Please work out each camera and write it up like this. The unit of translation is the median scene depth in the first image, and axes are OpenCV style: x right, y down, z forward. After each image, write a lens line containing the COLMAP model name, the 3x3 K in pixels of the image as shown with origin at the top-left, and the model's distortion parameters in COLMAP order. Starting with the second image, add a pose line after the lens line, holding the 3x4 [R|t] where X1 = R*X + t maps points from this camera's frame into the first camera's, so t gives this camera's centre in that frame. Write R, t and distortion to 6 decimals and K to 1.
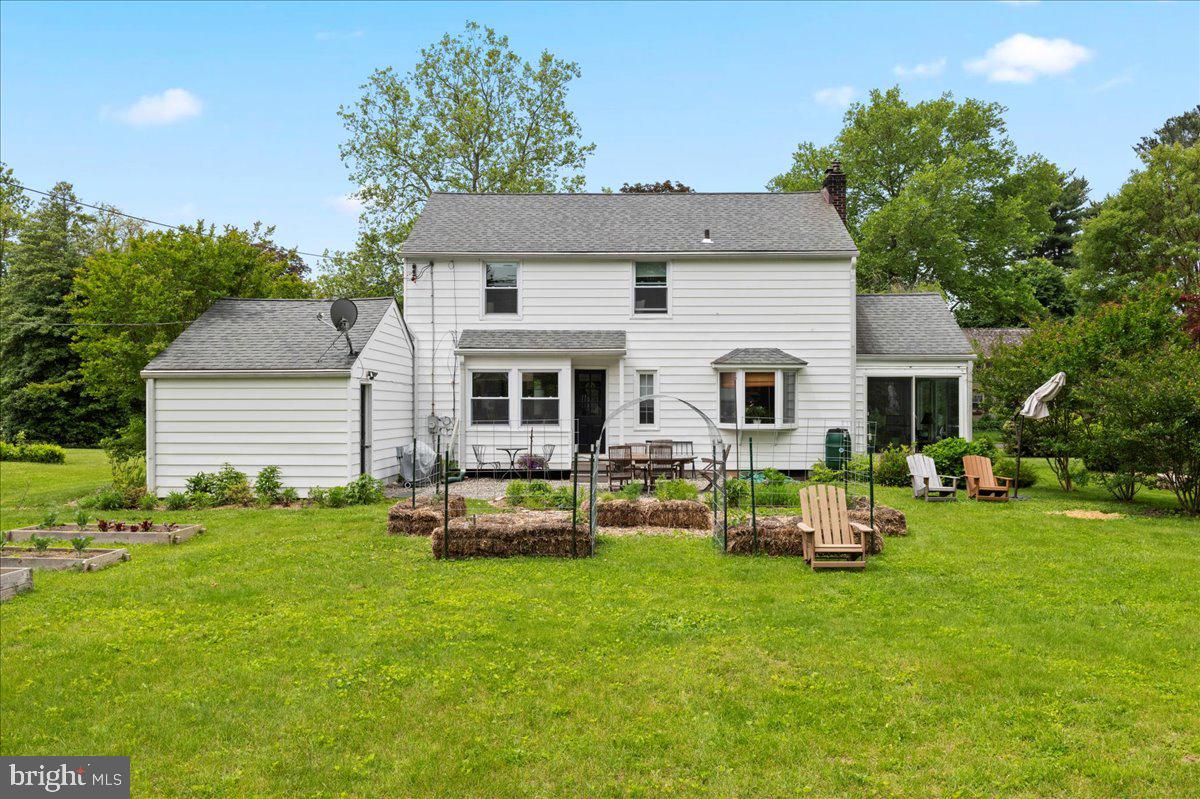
lens RADIAL K [[938.4, 0, 600.0], [0, 938.4, 399.5], [0, 0, 1]] dist [-0.012318, -0.006123]
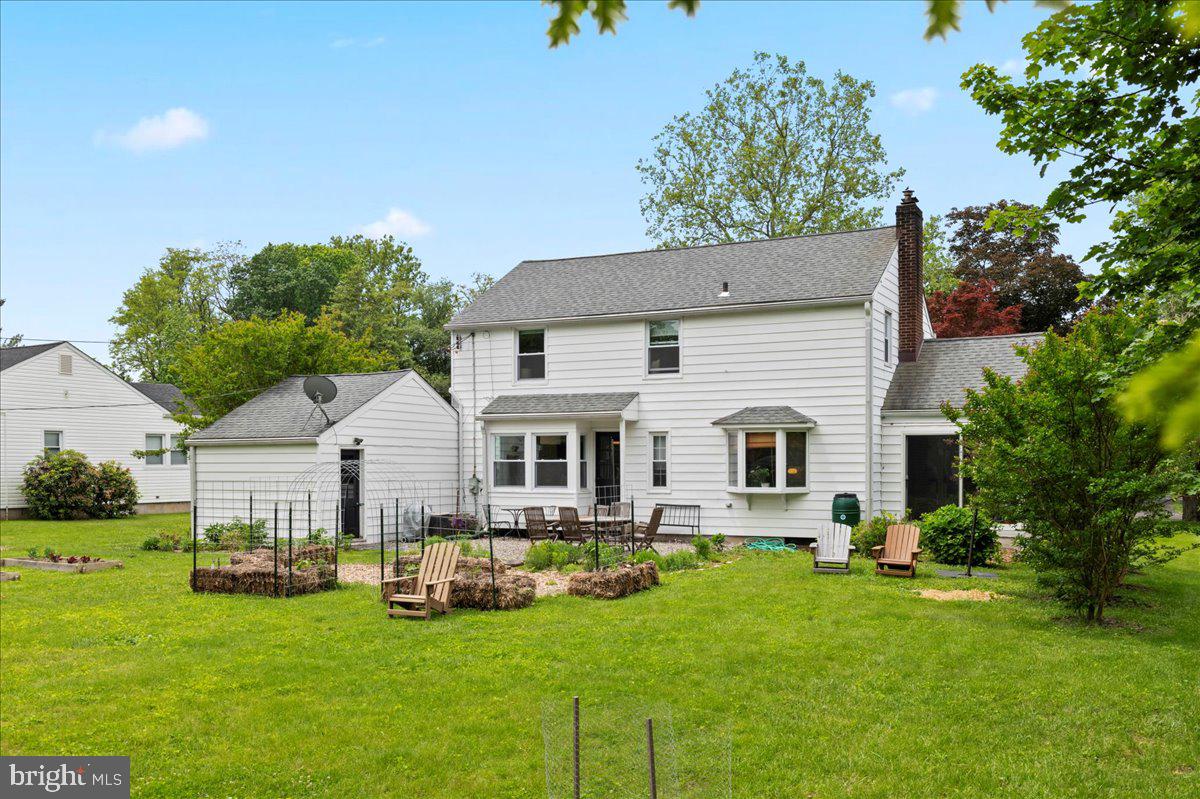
lens RADIAL K [[1042.1, 0, 602.1], [0, 1042.1, 470.7], [0, 0, 1]] dist [-0.008058, -0.001856]
pose [[0.904970, 0.001600, -0.425472, 0.461104], [0.003091, 0.999942, 0.010335, -0.002064], [0.425463, -0.010668, 0.904913, -0.008873]]
